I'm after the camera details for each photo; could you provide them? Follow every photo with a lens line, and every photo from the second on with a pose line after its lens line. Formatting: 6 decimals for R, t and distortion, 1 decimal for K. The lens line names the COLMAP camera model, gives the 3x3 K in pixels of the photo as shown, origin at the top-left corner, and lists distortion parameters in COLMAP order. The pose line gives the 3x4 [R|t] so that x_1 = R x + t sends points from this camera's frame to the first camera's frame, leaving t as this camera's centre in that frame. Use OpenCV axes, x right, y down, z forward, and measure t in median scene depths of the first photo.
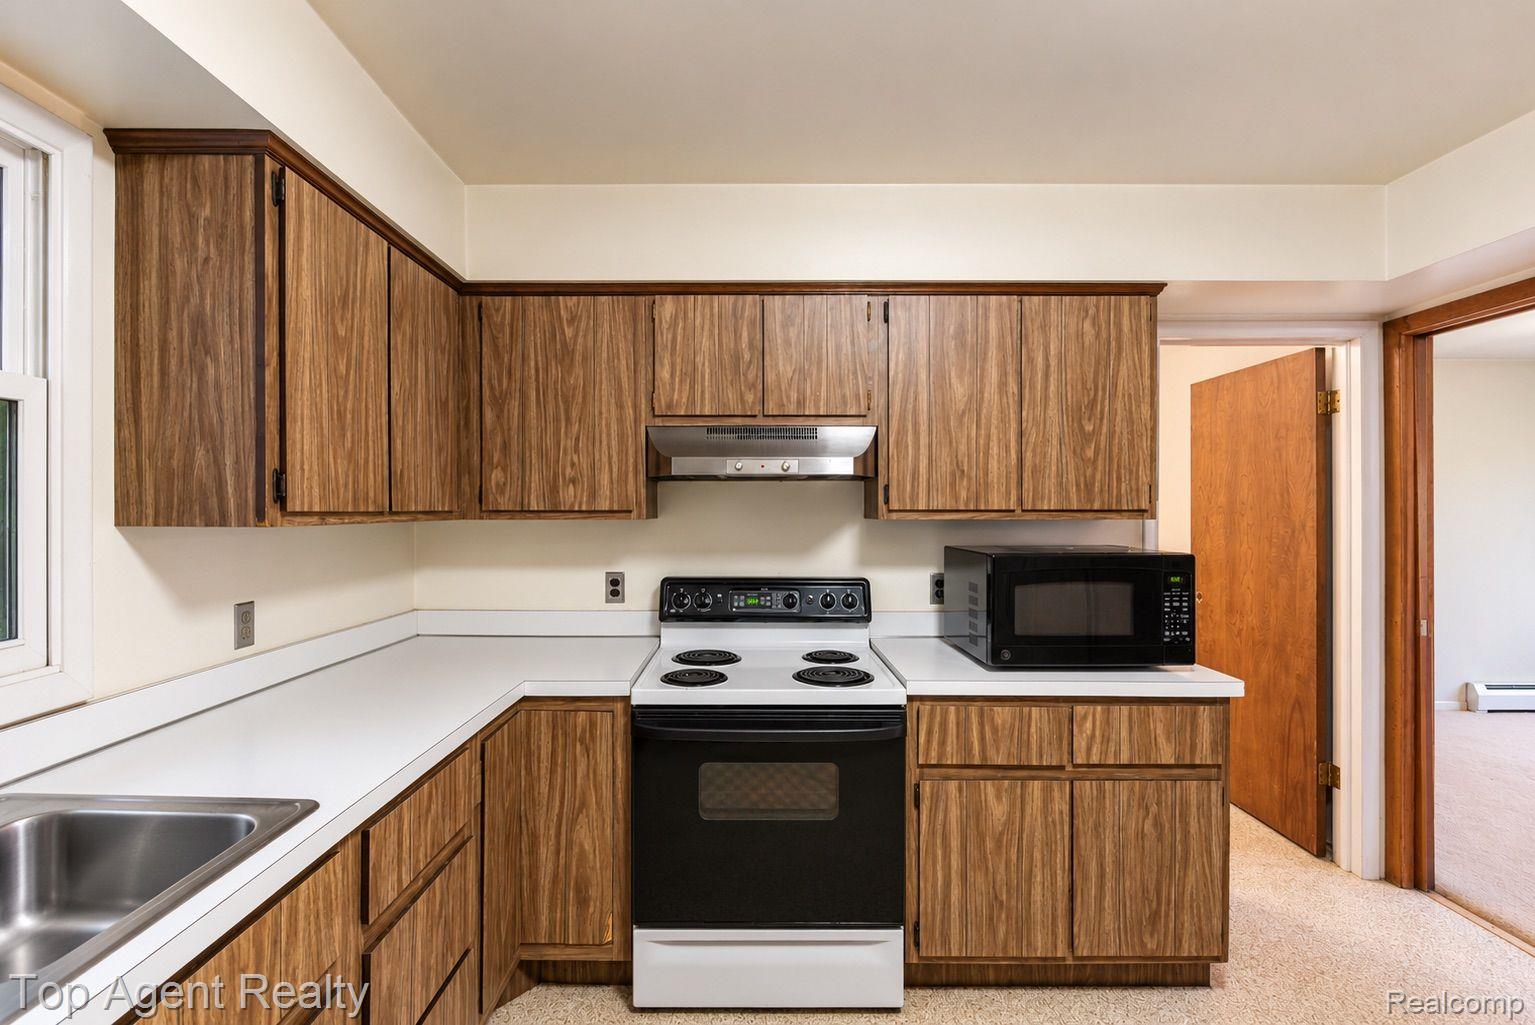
lens RADIAL K [[649.5, 0, 764.6], [0, 649.5, 513.0], [0, 0, 1]] dist [-0.000431, -0.000522]
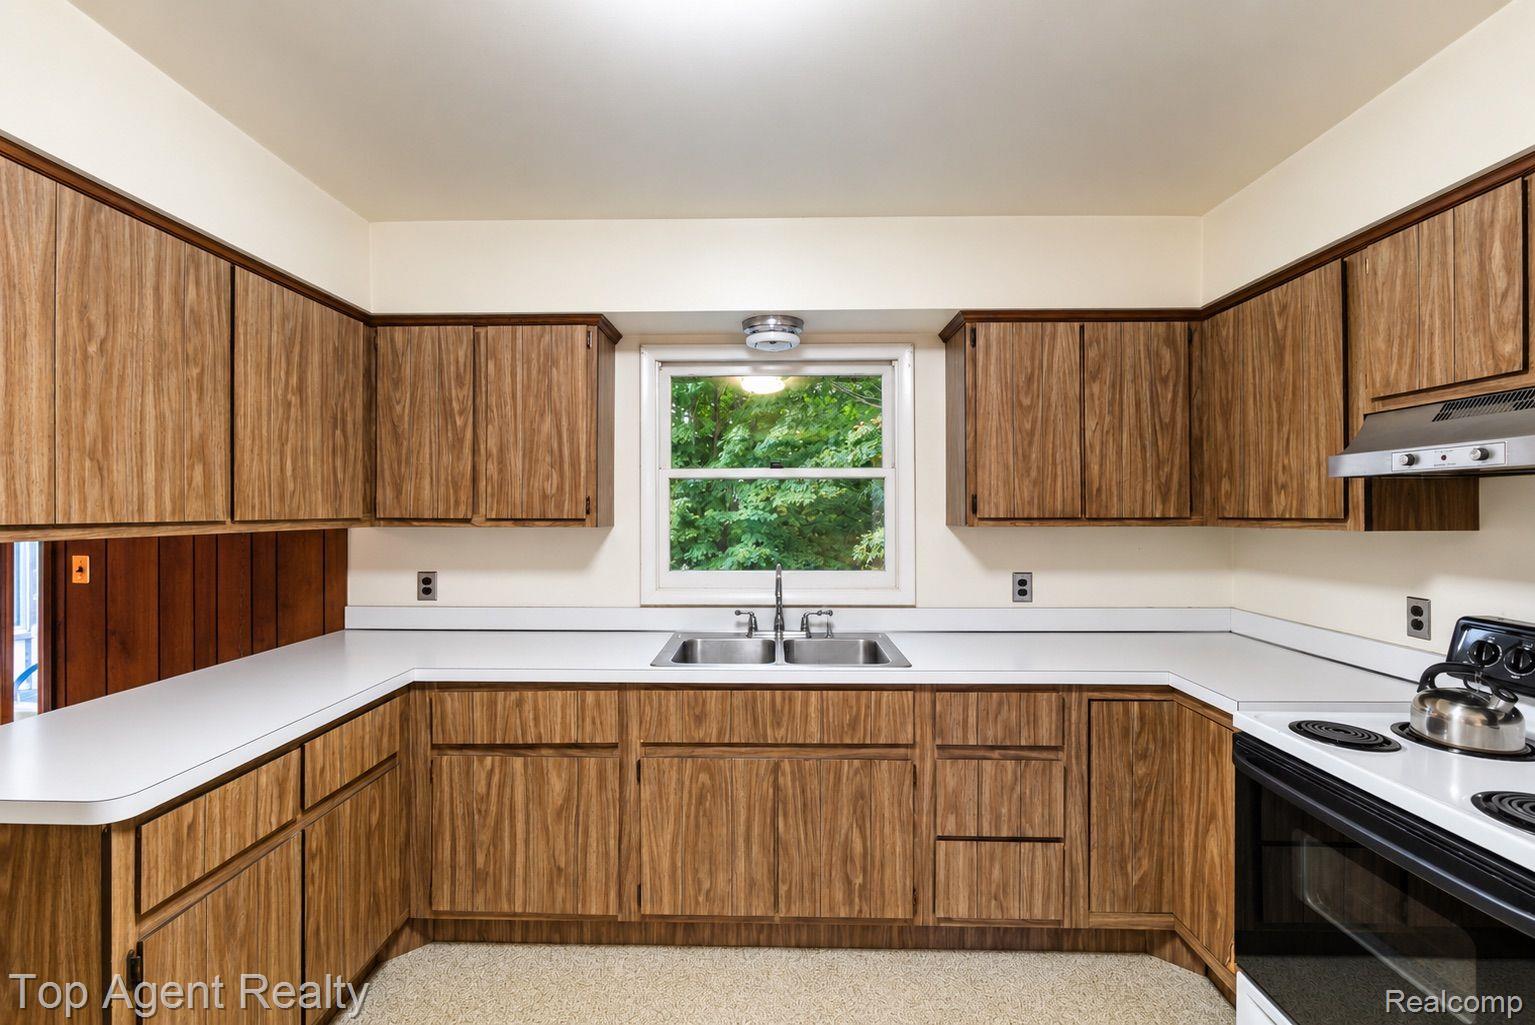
lens RADIAL K [[649.5, 0, 764.7], [0, 649.5, 509.9], [0, 0, 1]] dist [-0.000431, -0.000522]
pose [[-0.023099, -0.004503, -0.999723, 0.641017], [-0.003442, 0.999984, -0.004425, -0.009399], [0.999727, 0.003339, -0.023114, 0.289318]]
